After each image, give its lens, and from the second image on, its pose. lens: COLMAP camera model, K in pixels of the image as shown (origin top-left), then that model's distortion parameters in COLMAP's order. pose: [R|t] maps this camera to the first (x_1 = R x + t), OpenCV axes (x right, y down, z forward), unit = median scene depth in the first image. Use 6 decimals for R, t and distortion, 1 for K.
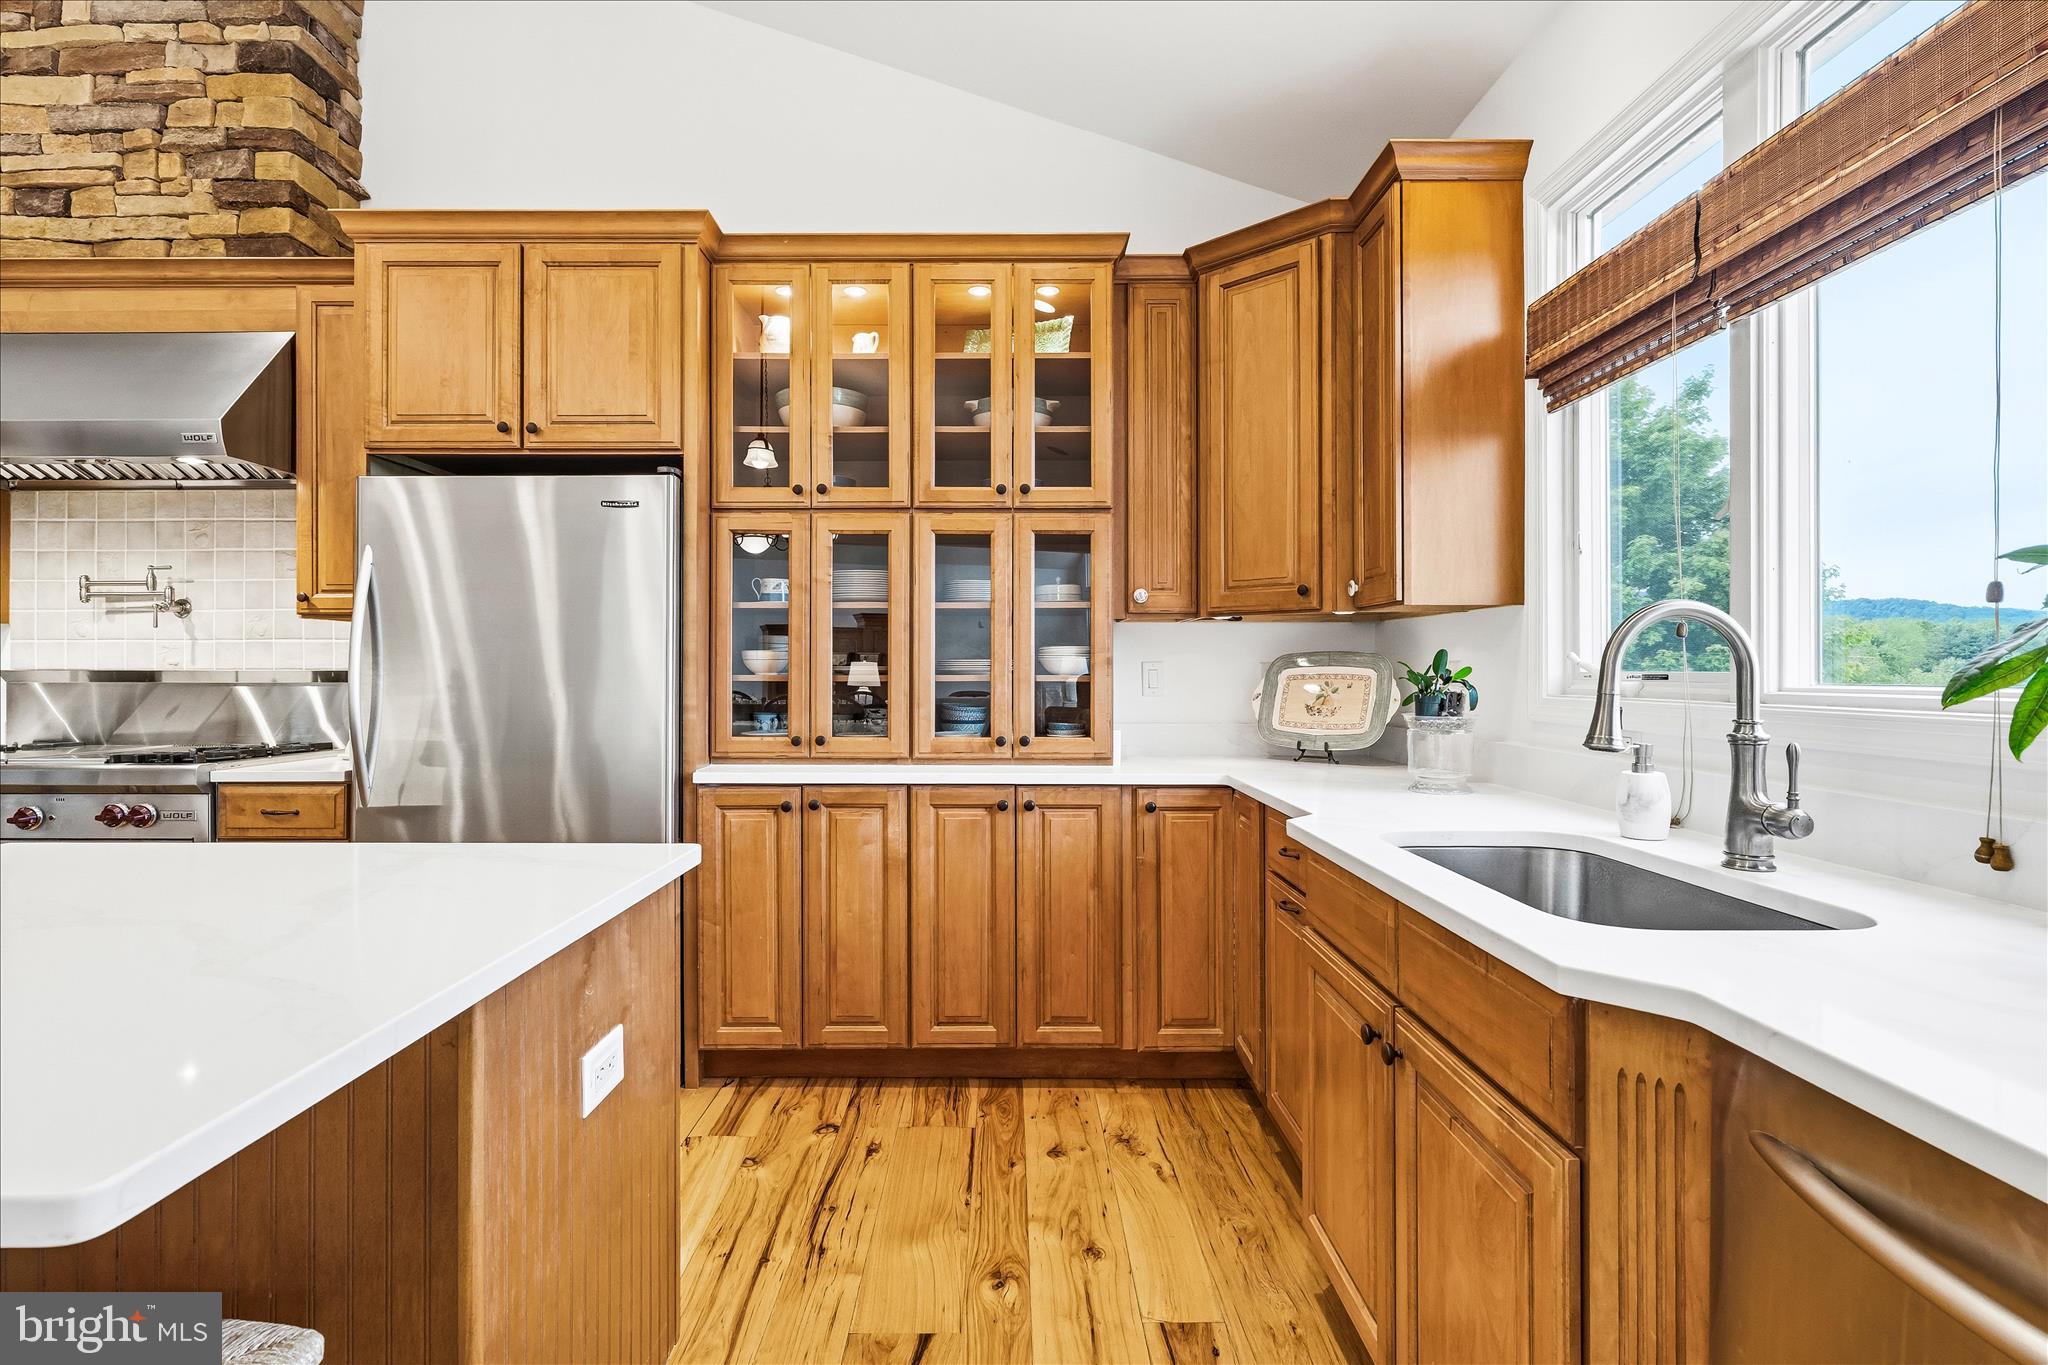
lens RADIAL K [[975.4, 0, 1009.4], [0, 975.4, 660.3], [0, 0, 1]] dist [0.002183, 0.000609]
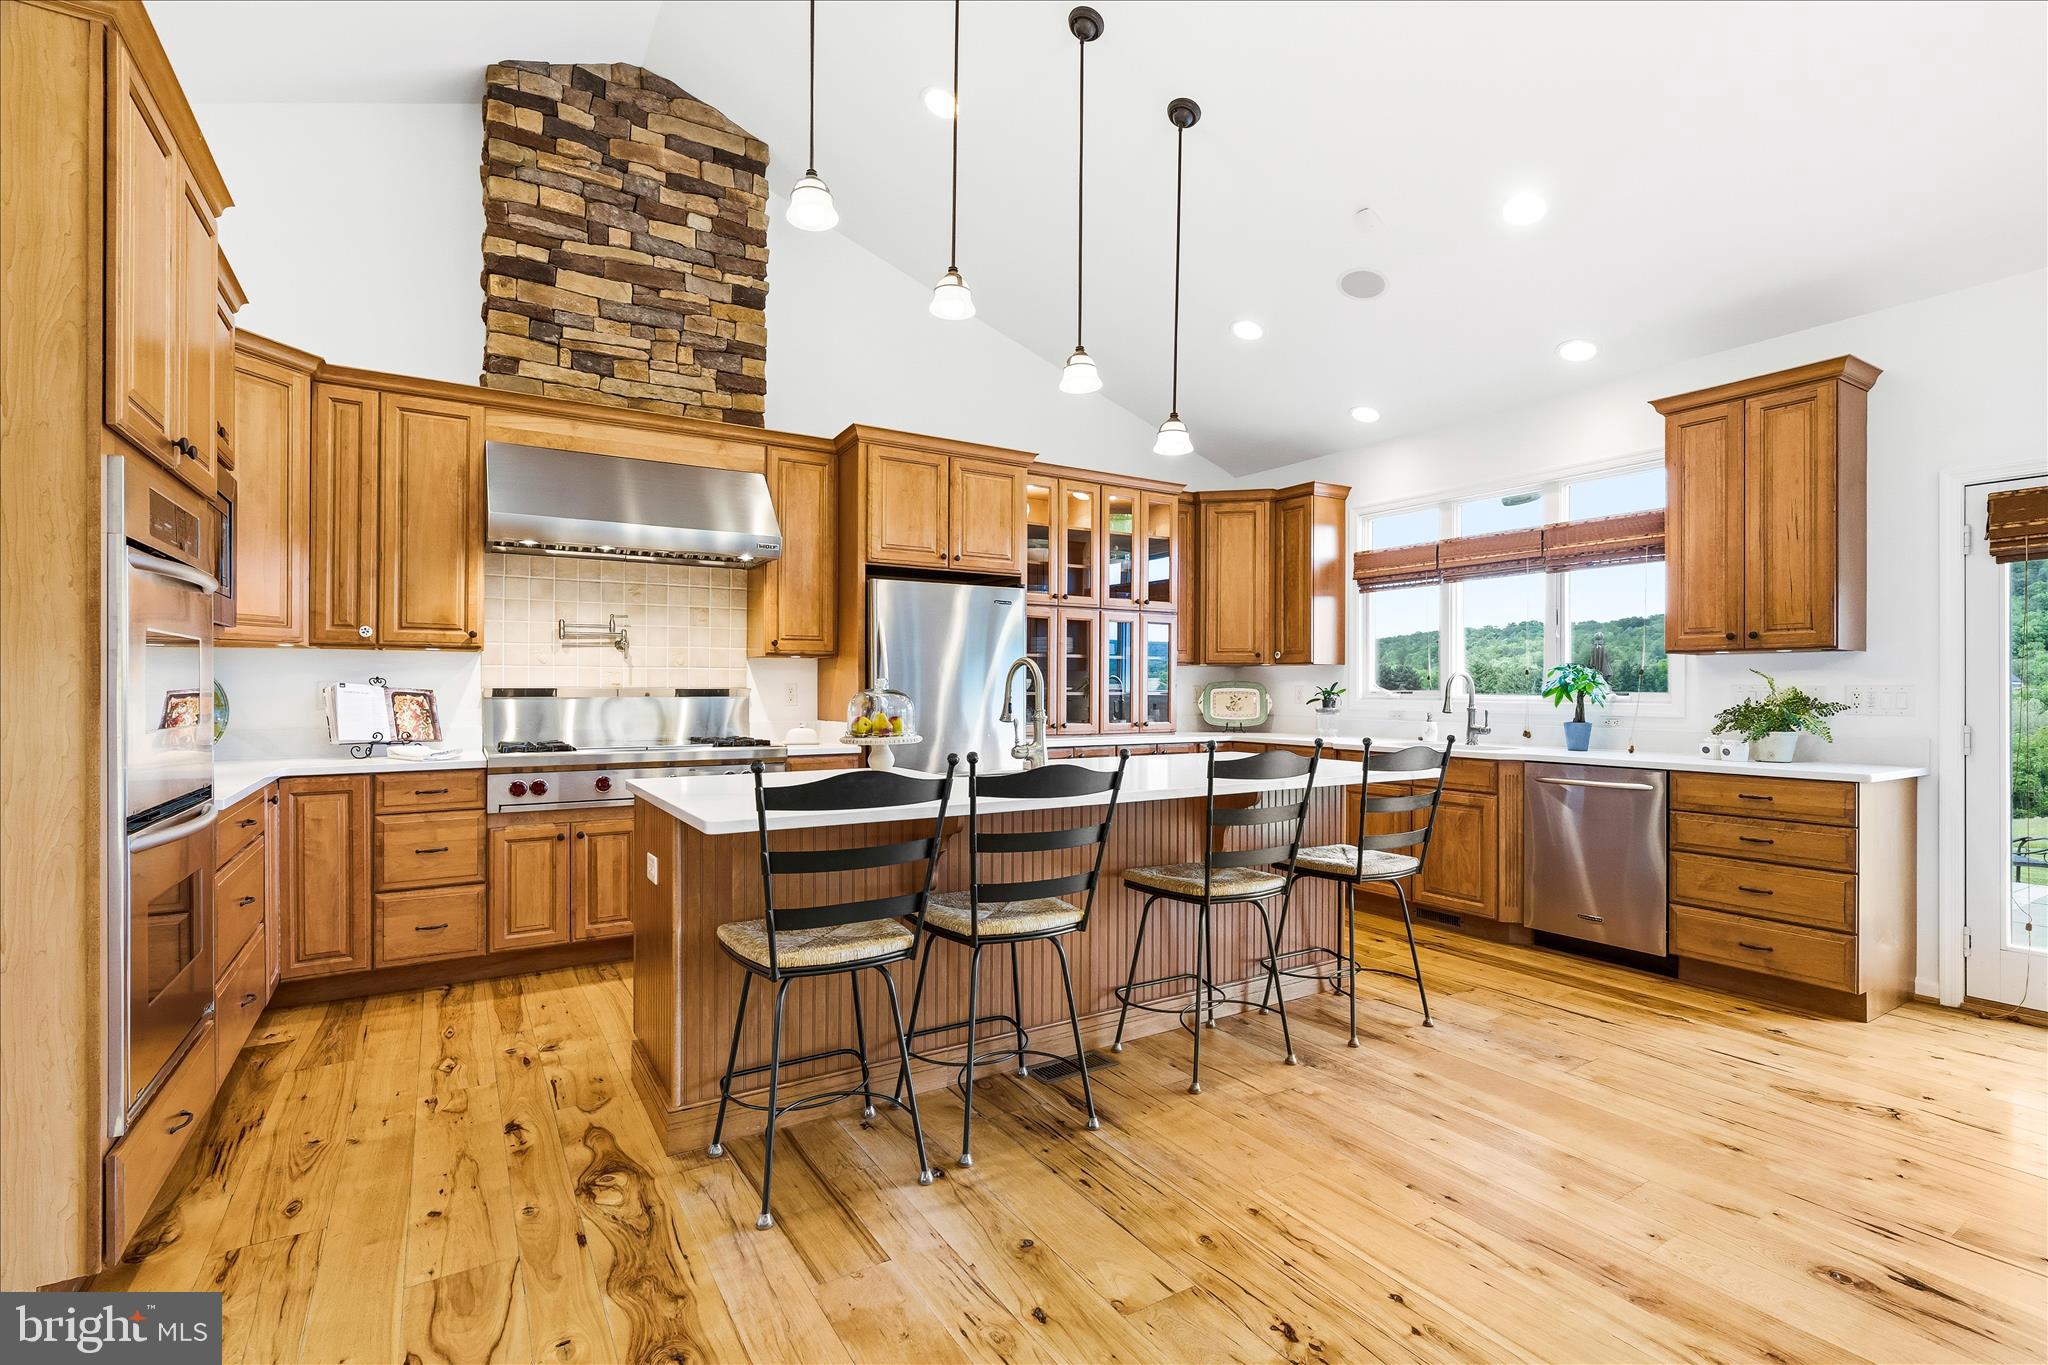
lens RADIAL K [[925.3, 0, 1020.8], [0, 925.3, 683.3], [0, 0, 1]] dist [0.002731, 0.000060]
pose [[0.849994, 0.005757, 0.526760, -1.171011], [-0.007087, 0.999975, 0.000508, -0.002761], [-0.526744, -0.004165, 0.850014, -0.494138]]
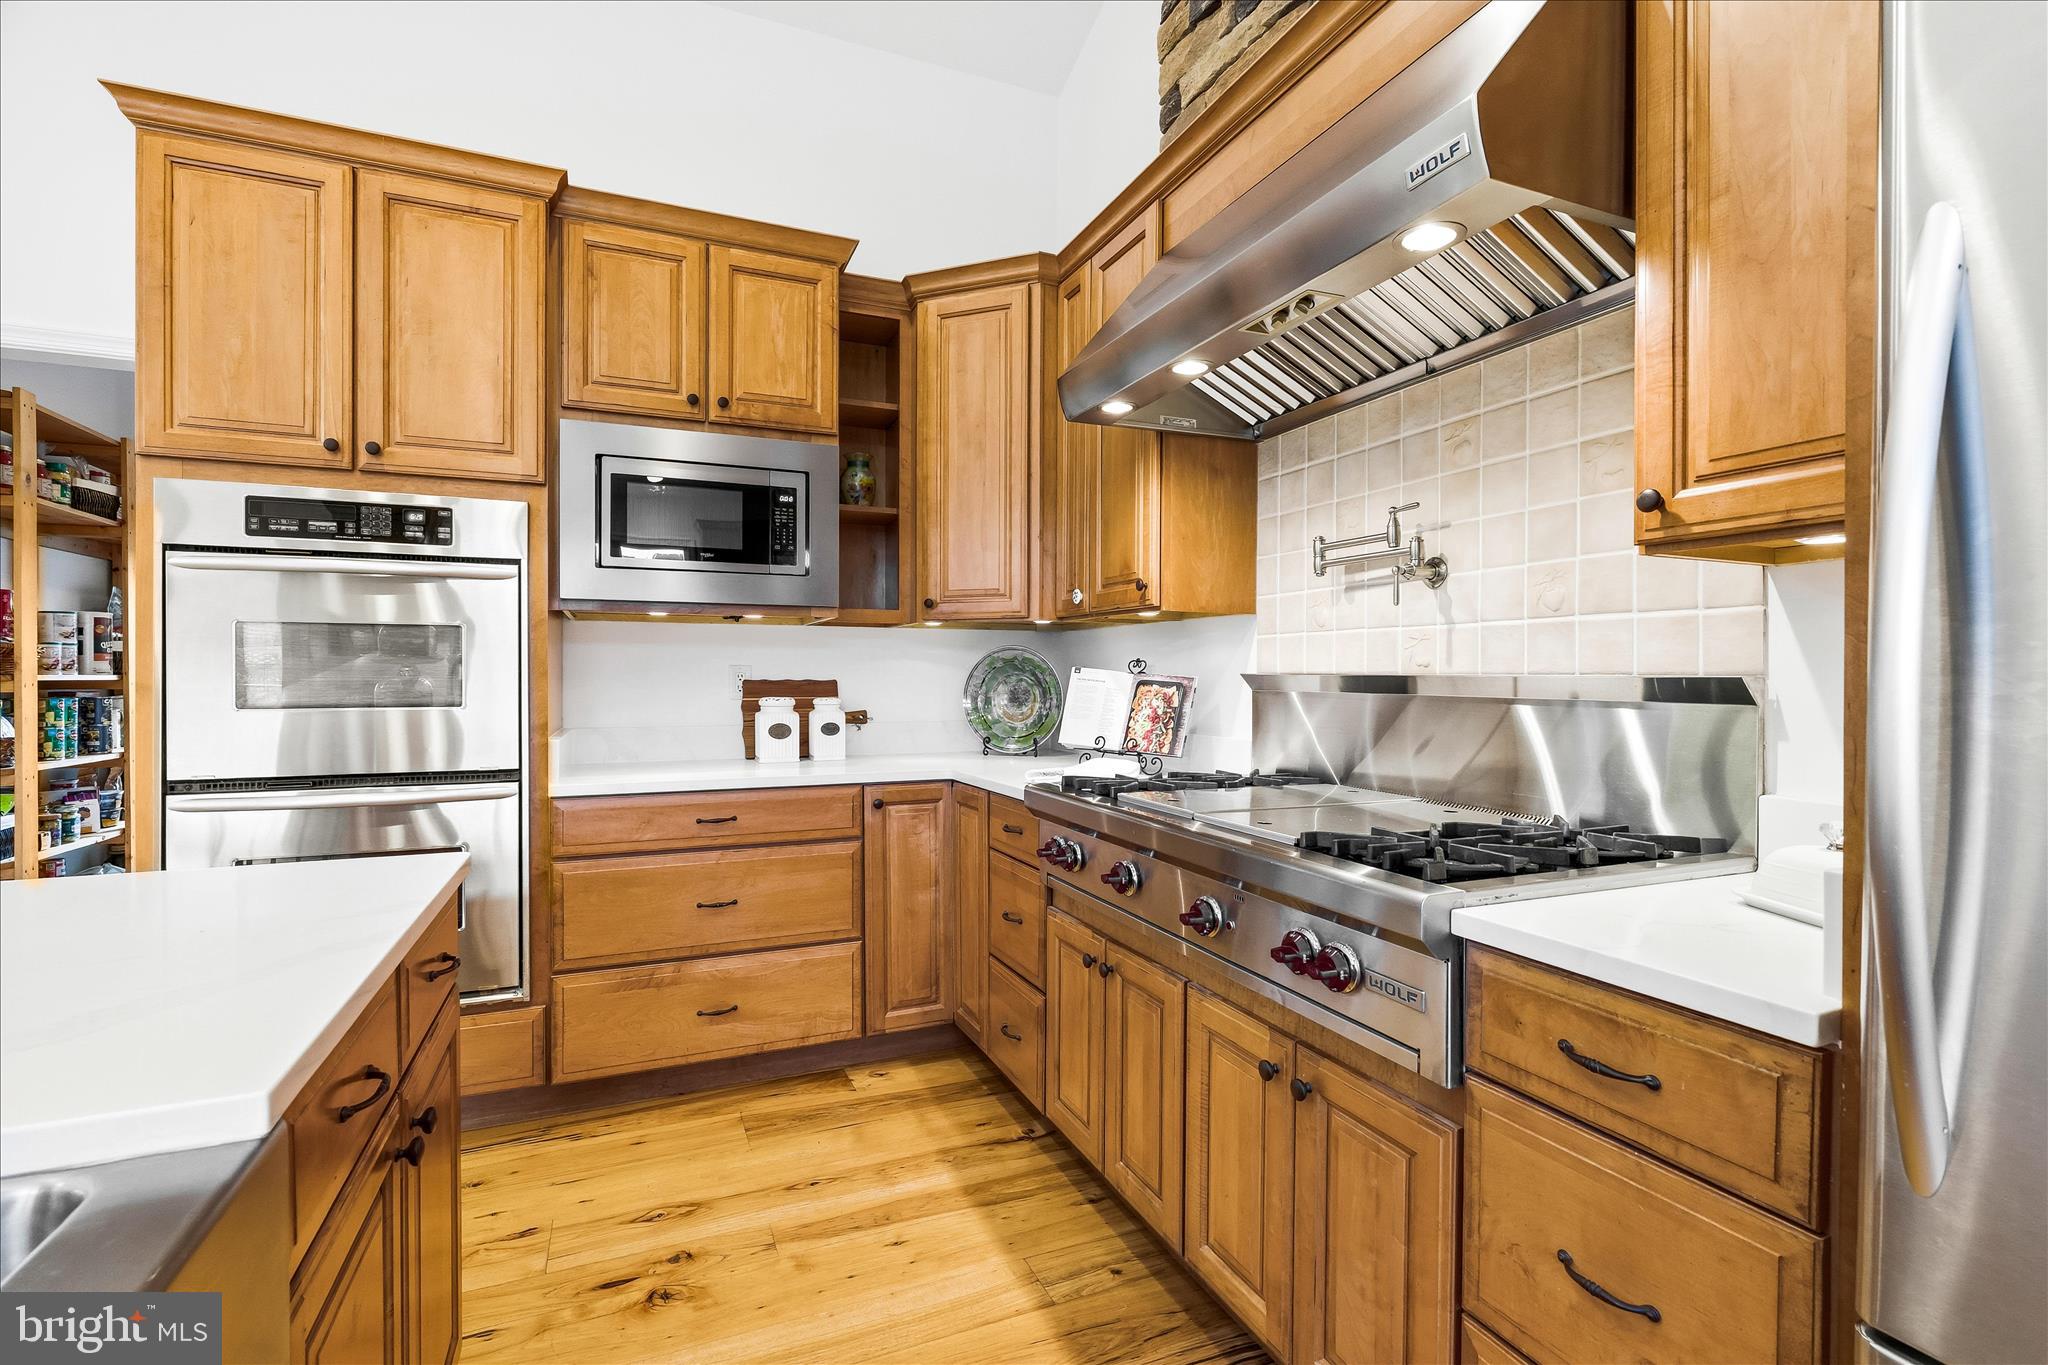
lens RADIAL K [[925.3, 0, 1023.4], [0, 925.3, 680.9], [0, 0, 1]] dist [0.002731, 0.000060]
pose [[0.391259, 0.008574, -0.920241, -0.463860], [0.003392, 0.999936, 0.010759, 0.006966], [0.920274, -0.007331, 0.391205, 0.599033]]
